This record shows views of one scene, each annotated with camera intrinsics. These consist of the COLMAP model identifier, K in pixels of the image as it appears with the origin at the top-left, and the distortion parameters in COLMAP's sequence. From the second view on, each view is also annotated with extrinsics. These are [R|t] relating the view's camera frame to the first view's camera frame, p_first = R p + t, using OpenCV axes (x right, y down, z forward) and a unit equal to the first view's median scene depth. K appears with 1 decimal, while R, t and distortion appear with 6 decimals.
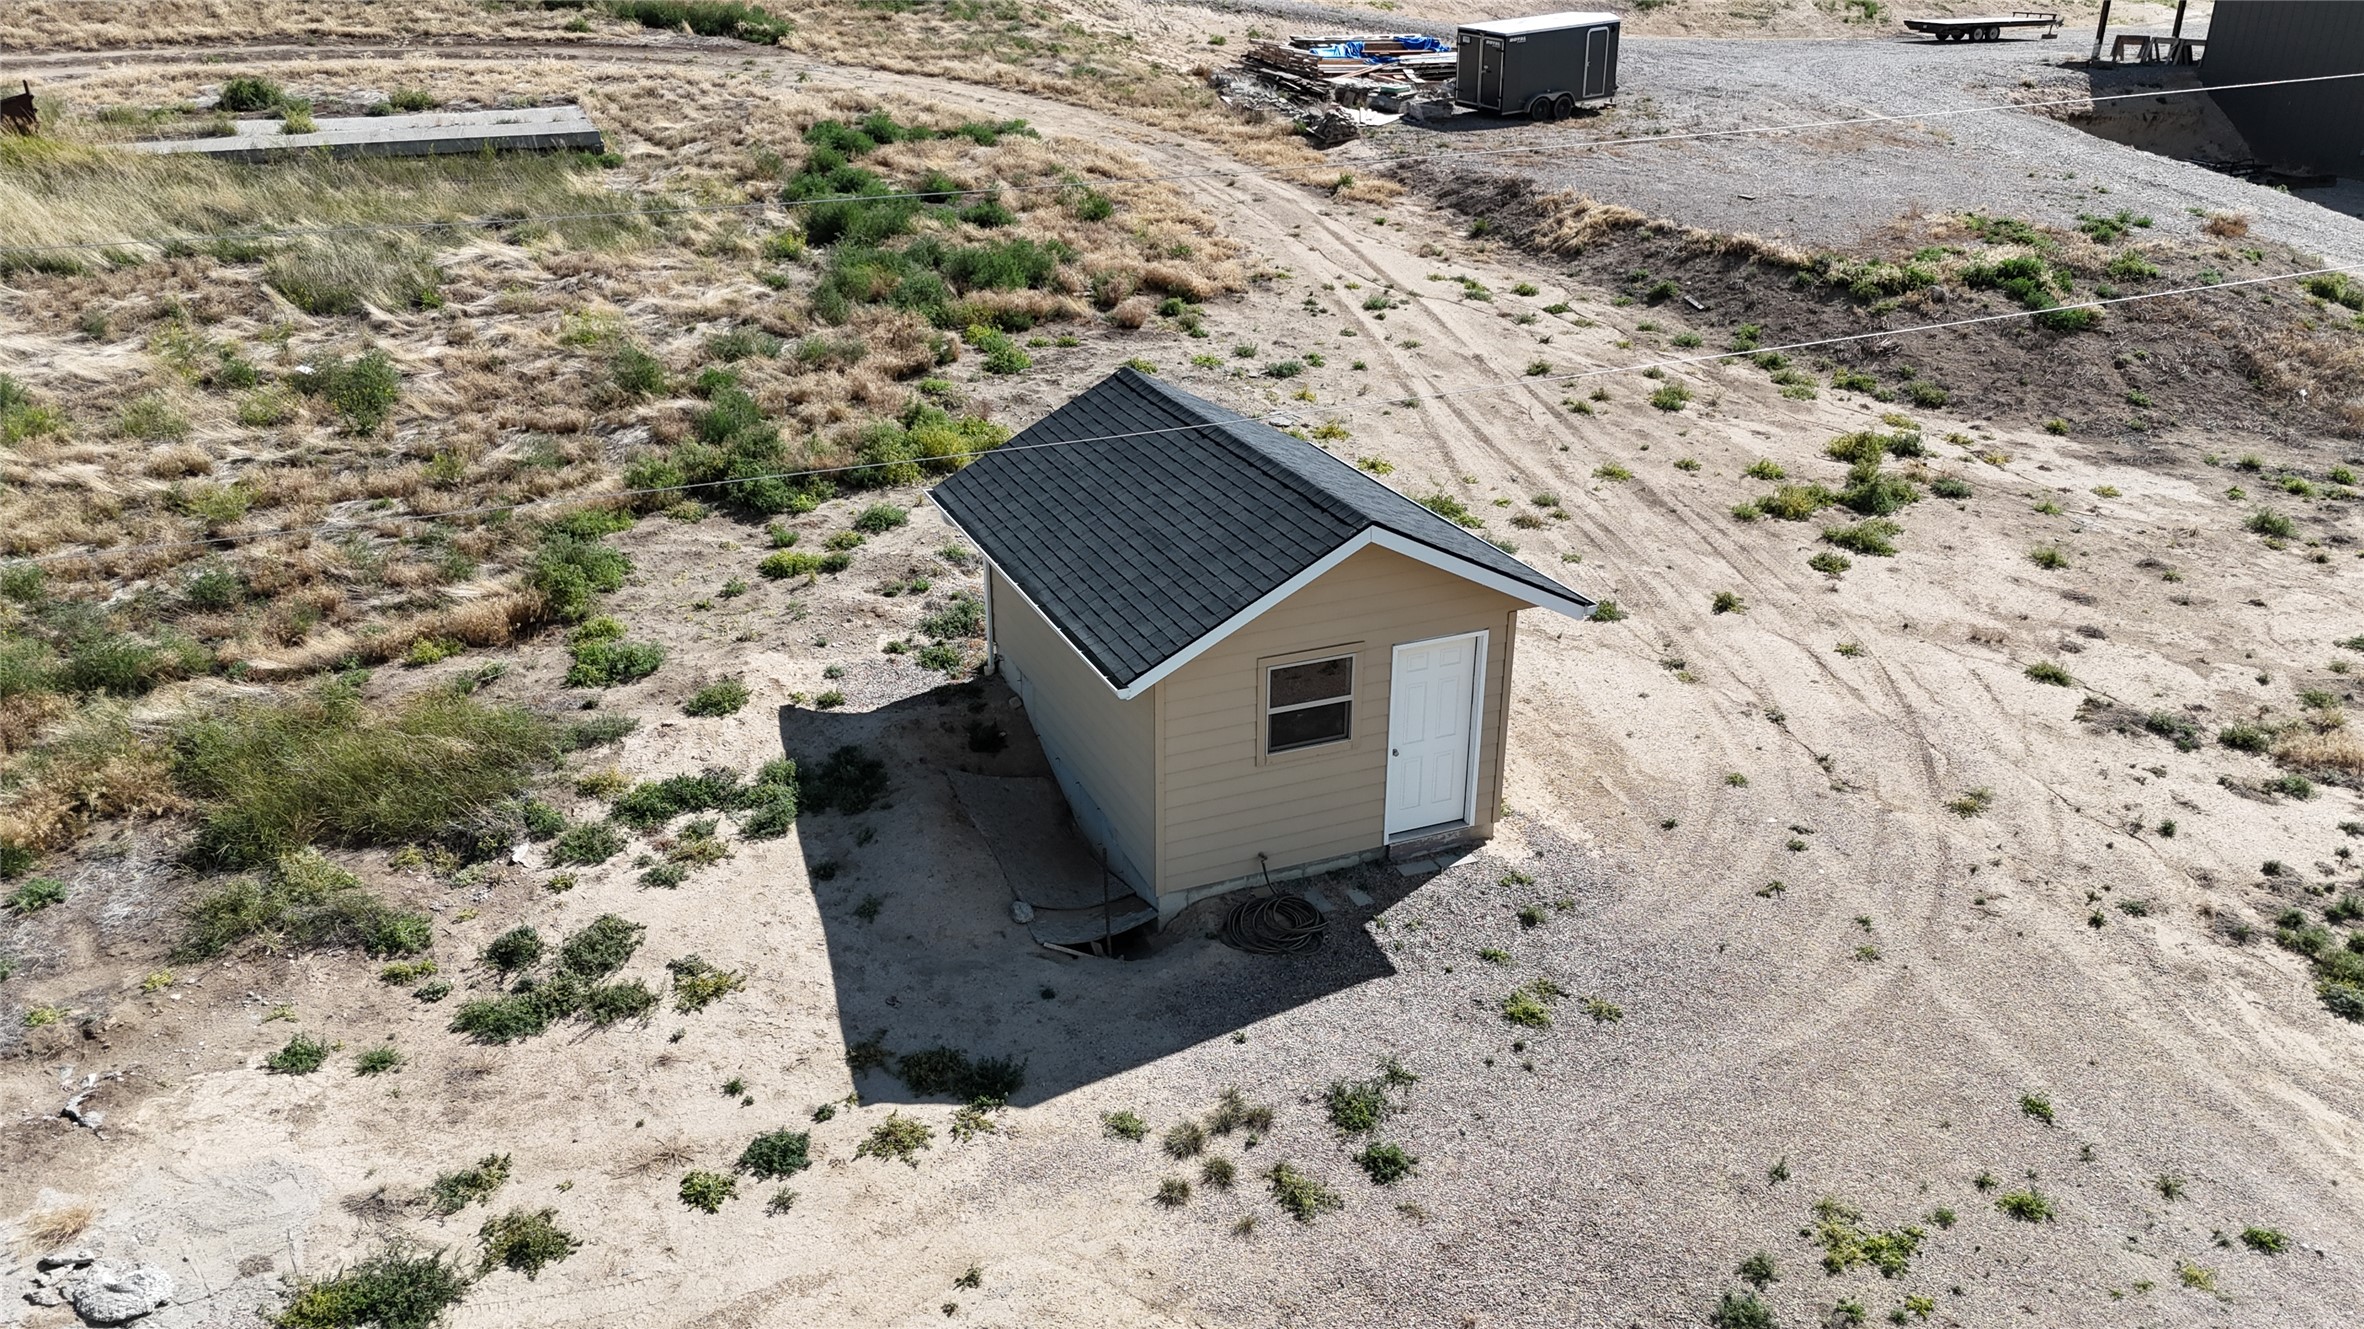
lens RADIAL K [[1737.9, 0, 1190.2], [0, 1737.9, 668.2], [0, 0, 1]] dist [0.071654, -0.066345]
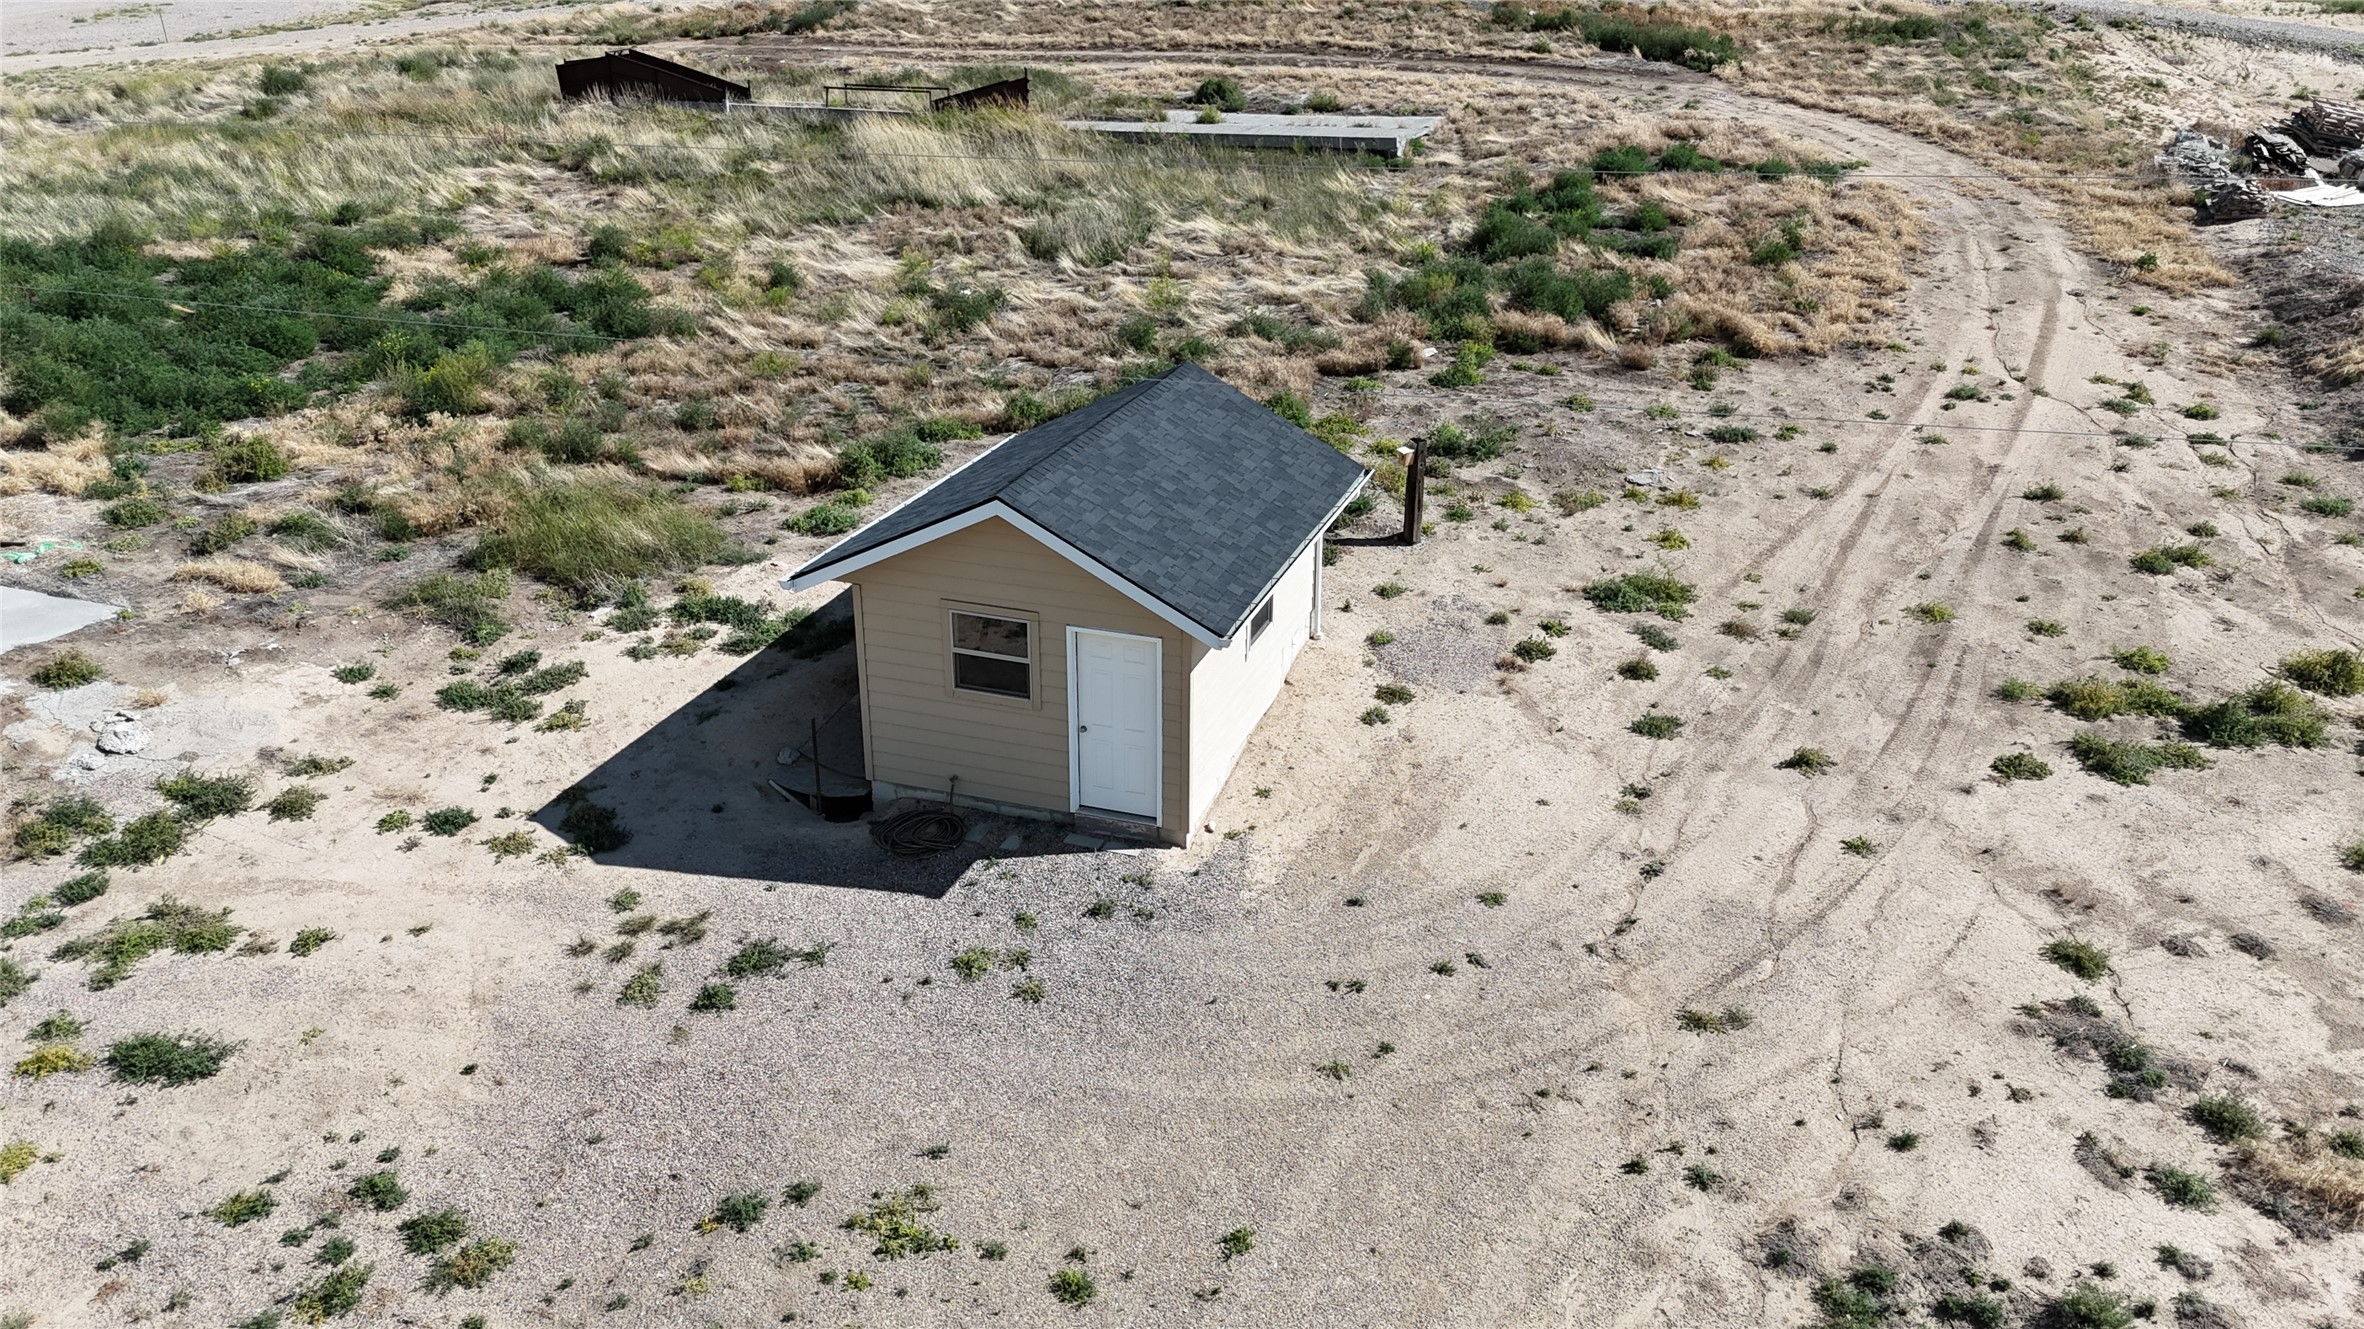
lens RADIAL K [[1737.9, 0, 1193.5], [0, 1737.9, 665.8], [0, 0, 1]] dist [0.071654, -0.066345]
pose [[0.740371, 0.266091, -0.617290, 0.792924], [-0.274355, 0.957963, 0.083885, -0.094310], [0.613661, 0.107251, 0.782251, 0.191888]]
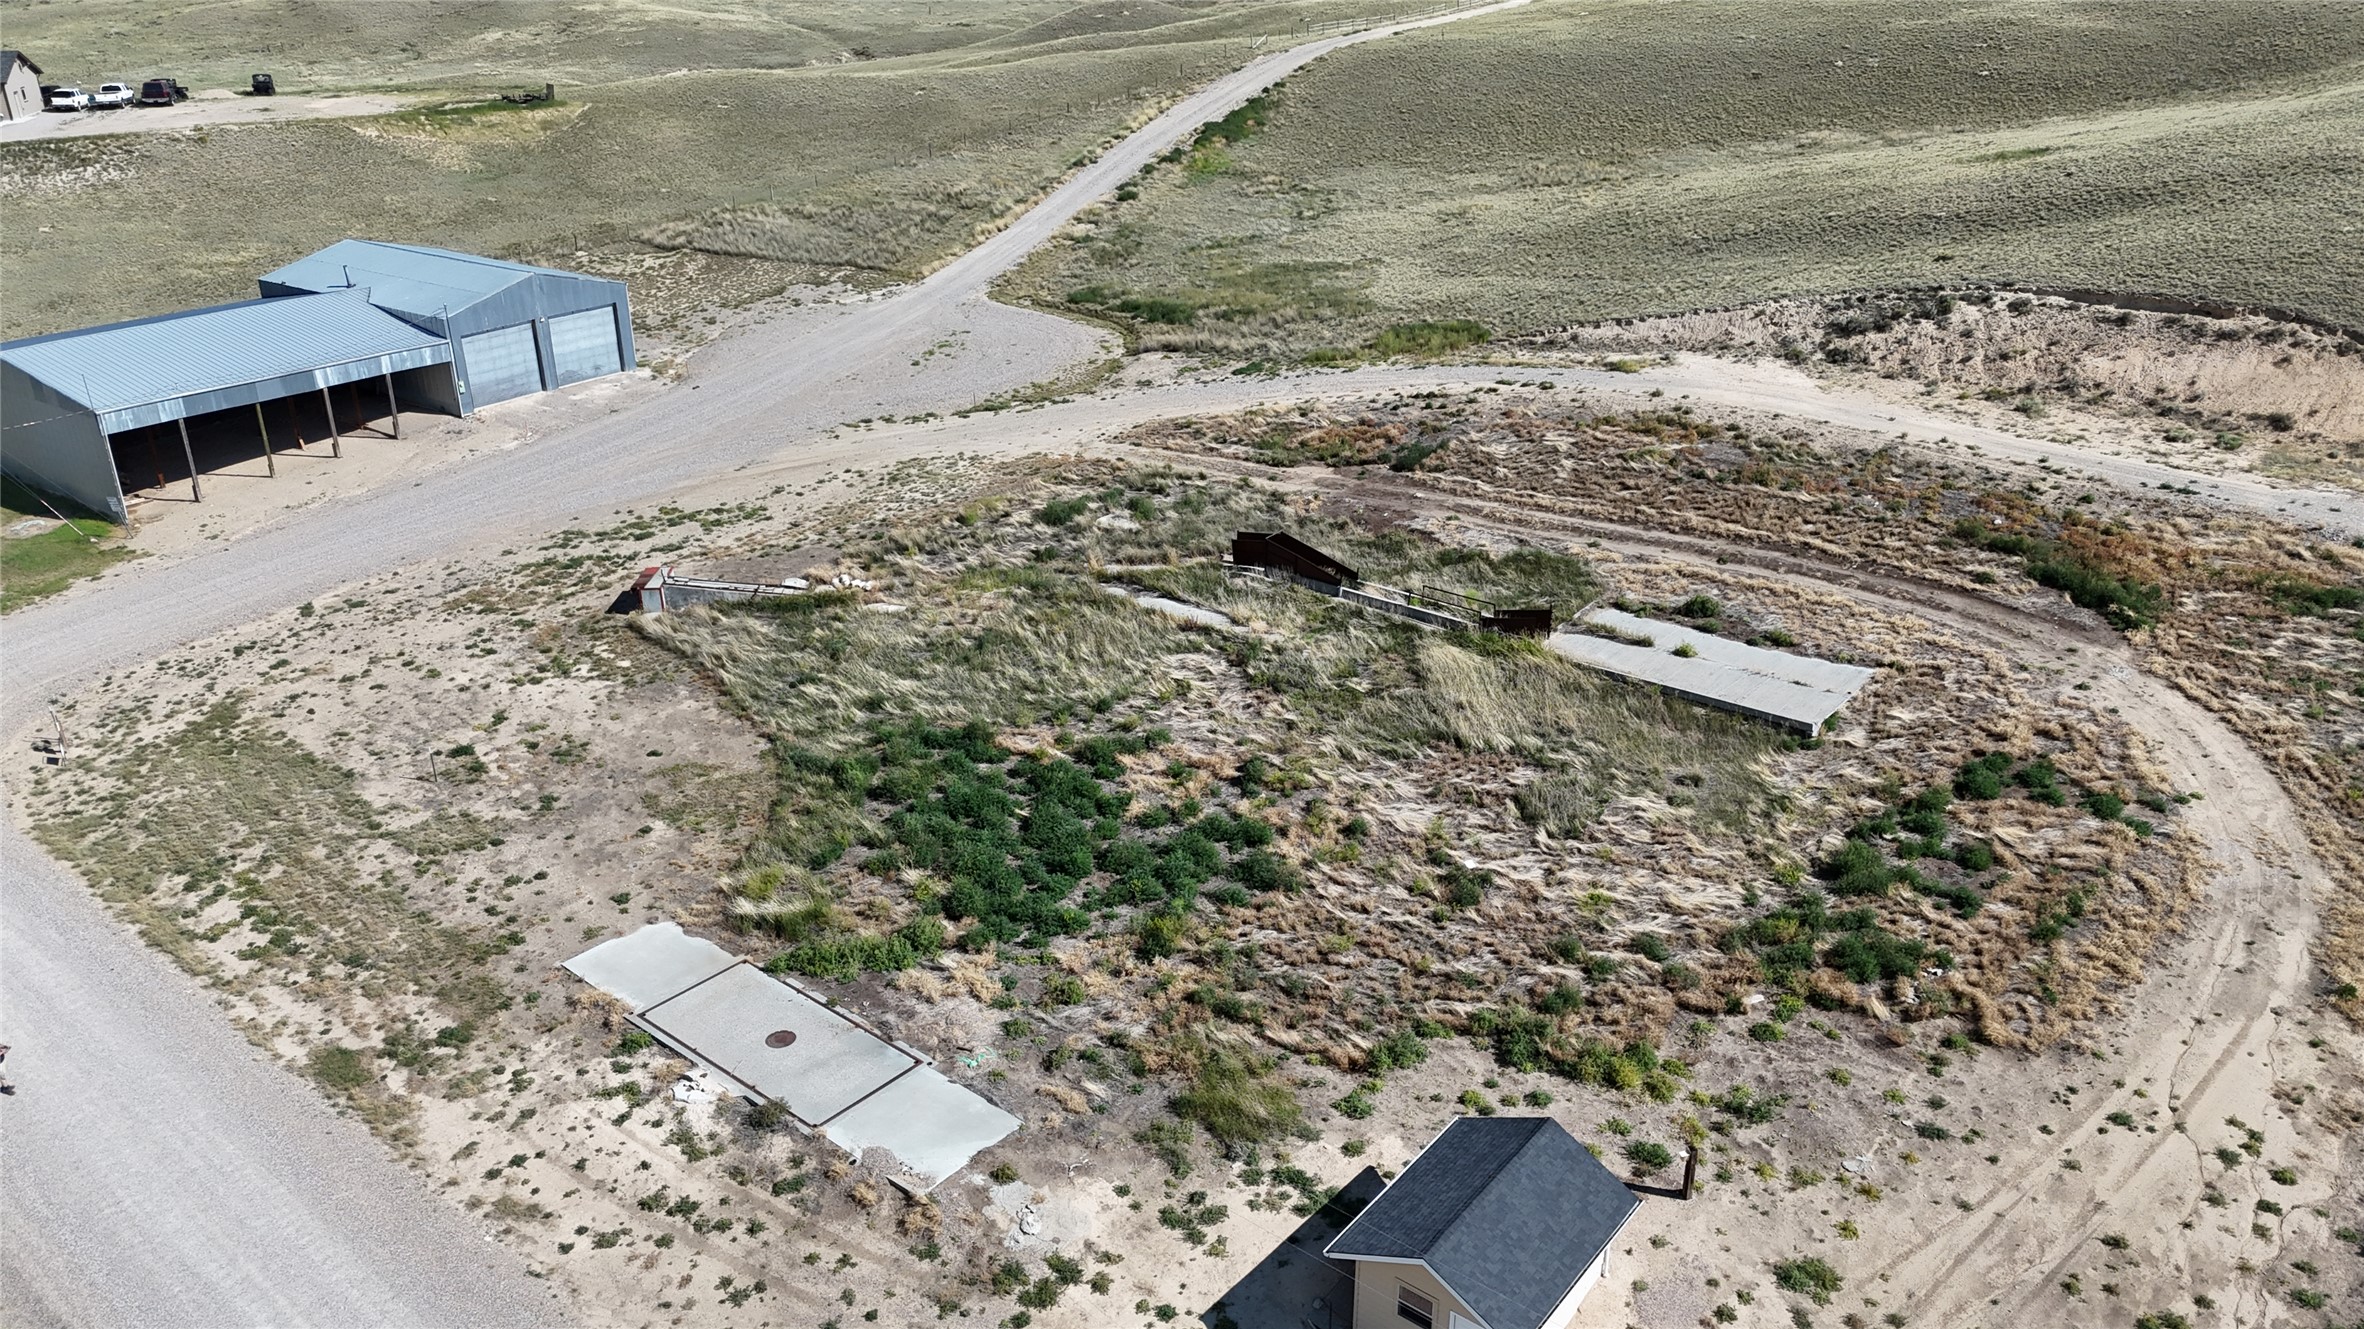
lens RADIAL K [[1737.9, 0, 1193.4], [0, 1737.9, 665.9], [0, 0, 1]] dist [0.071654, -0.066345]
pose [[0.475474, 0.351549, -0.806435, 1.421389], [-0.351993, 0.916133, 0.191835, -1.041919], [0.806242, 0.192647, 0.559340, -0.683608]]
